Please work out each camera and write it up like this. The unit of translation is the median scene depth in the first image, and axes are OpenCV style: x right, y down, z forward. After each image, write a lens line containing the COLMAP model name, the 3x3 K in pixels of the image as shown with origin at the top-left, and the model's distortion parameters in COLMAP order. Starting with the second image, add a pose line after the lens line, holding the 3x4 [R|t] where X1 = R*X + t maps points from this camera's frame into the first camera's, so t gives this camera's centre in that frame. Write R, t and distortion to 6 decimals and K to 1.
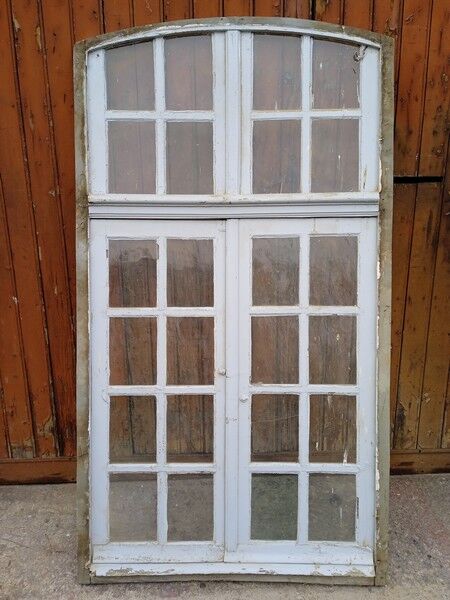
lens RADIAL K [[502.5, 0, 225.0], [0, 502.5, 300.0], [0, 0, 1]] dist [0.120565, -0.200192]
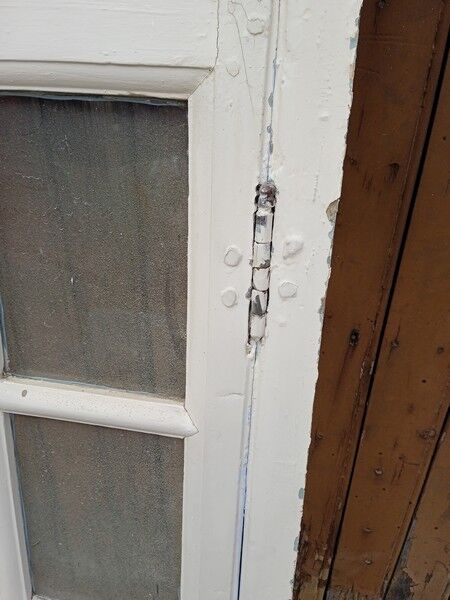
lens RADIAL K [[502.5, 0, 225.0], [0, 502.5, 300.0], [0, 0, 1]] dist [0.120565, -0.200192]
pose [[0.972435, 0.144639, -0.182894, 0.306313], [-0.087086, 0.952889, 0.290548, -0.125087], [0.216303, -0.266611, 0.939219, 0.799283]]
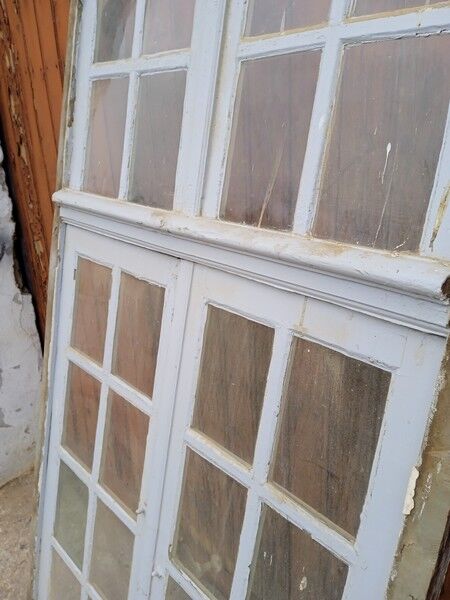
lens RADIAL K [[502.5, 0, 225.0], [0, 502.5, 300.0], [0, 0, 1]] dist [0.120565, -0.200192]
pose [[0.662954, 0.246508, -0.706912, 0.420368], [-0.167147, 0.969139, 0.181196, -0.219946], [0.729762, -0.001966, 0.683698, 0.658954]]
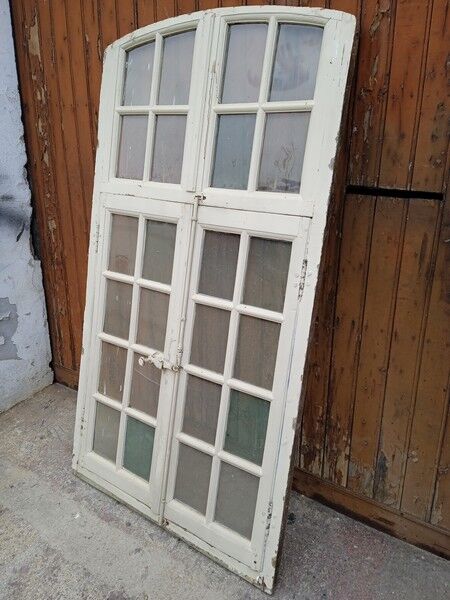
lens RADIAL K [[502.5, 0, 225.0], [0, 502.5, 300.0], [0, 0, 1]] dist [0.120565, -0.200192]
pose [[0.792907, 0.216084, -0.569742, 0.697888], [-0.179536, 0.976351, 0.120439, -0.124676], [0.582293, 0.006792, 0.812950, 0.176781]]
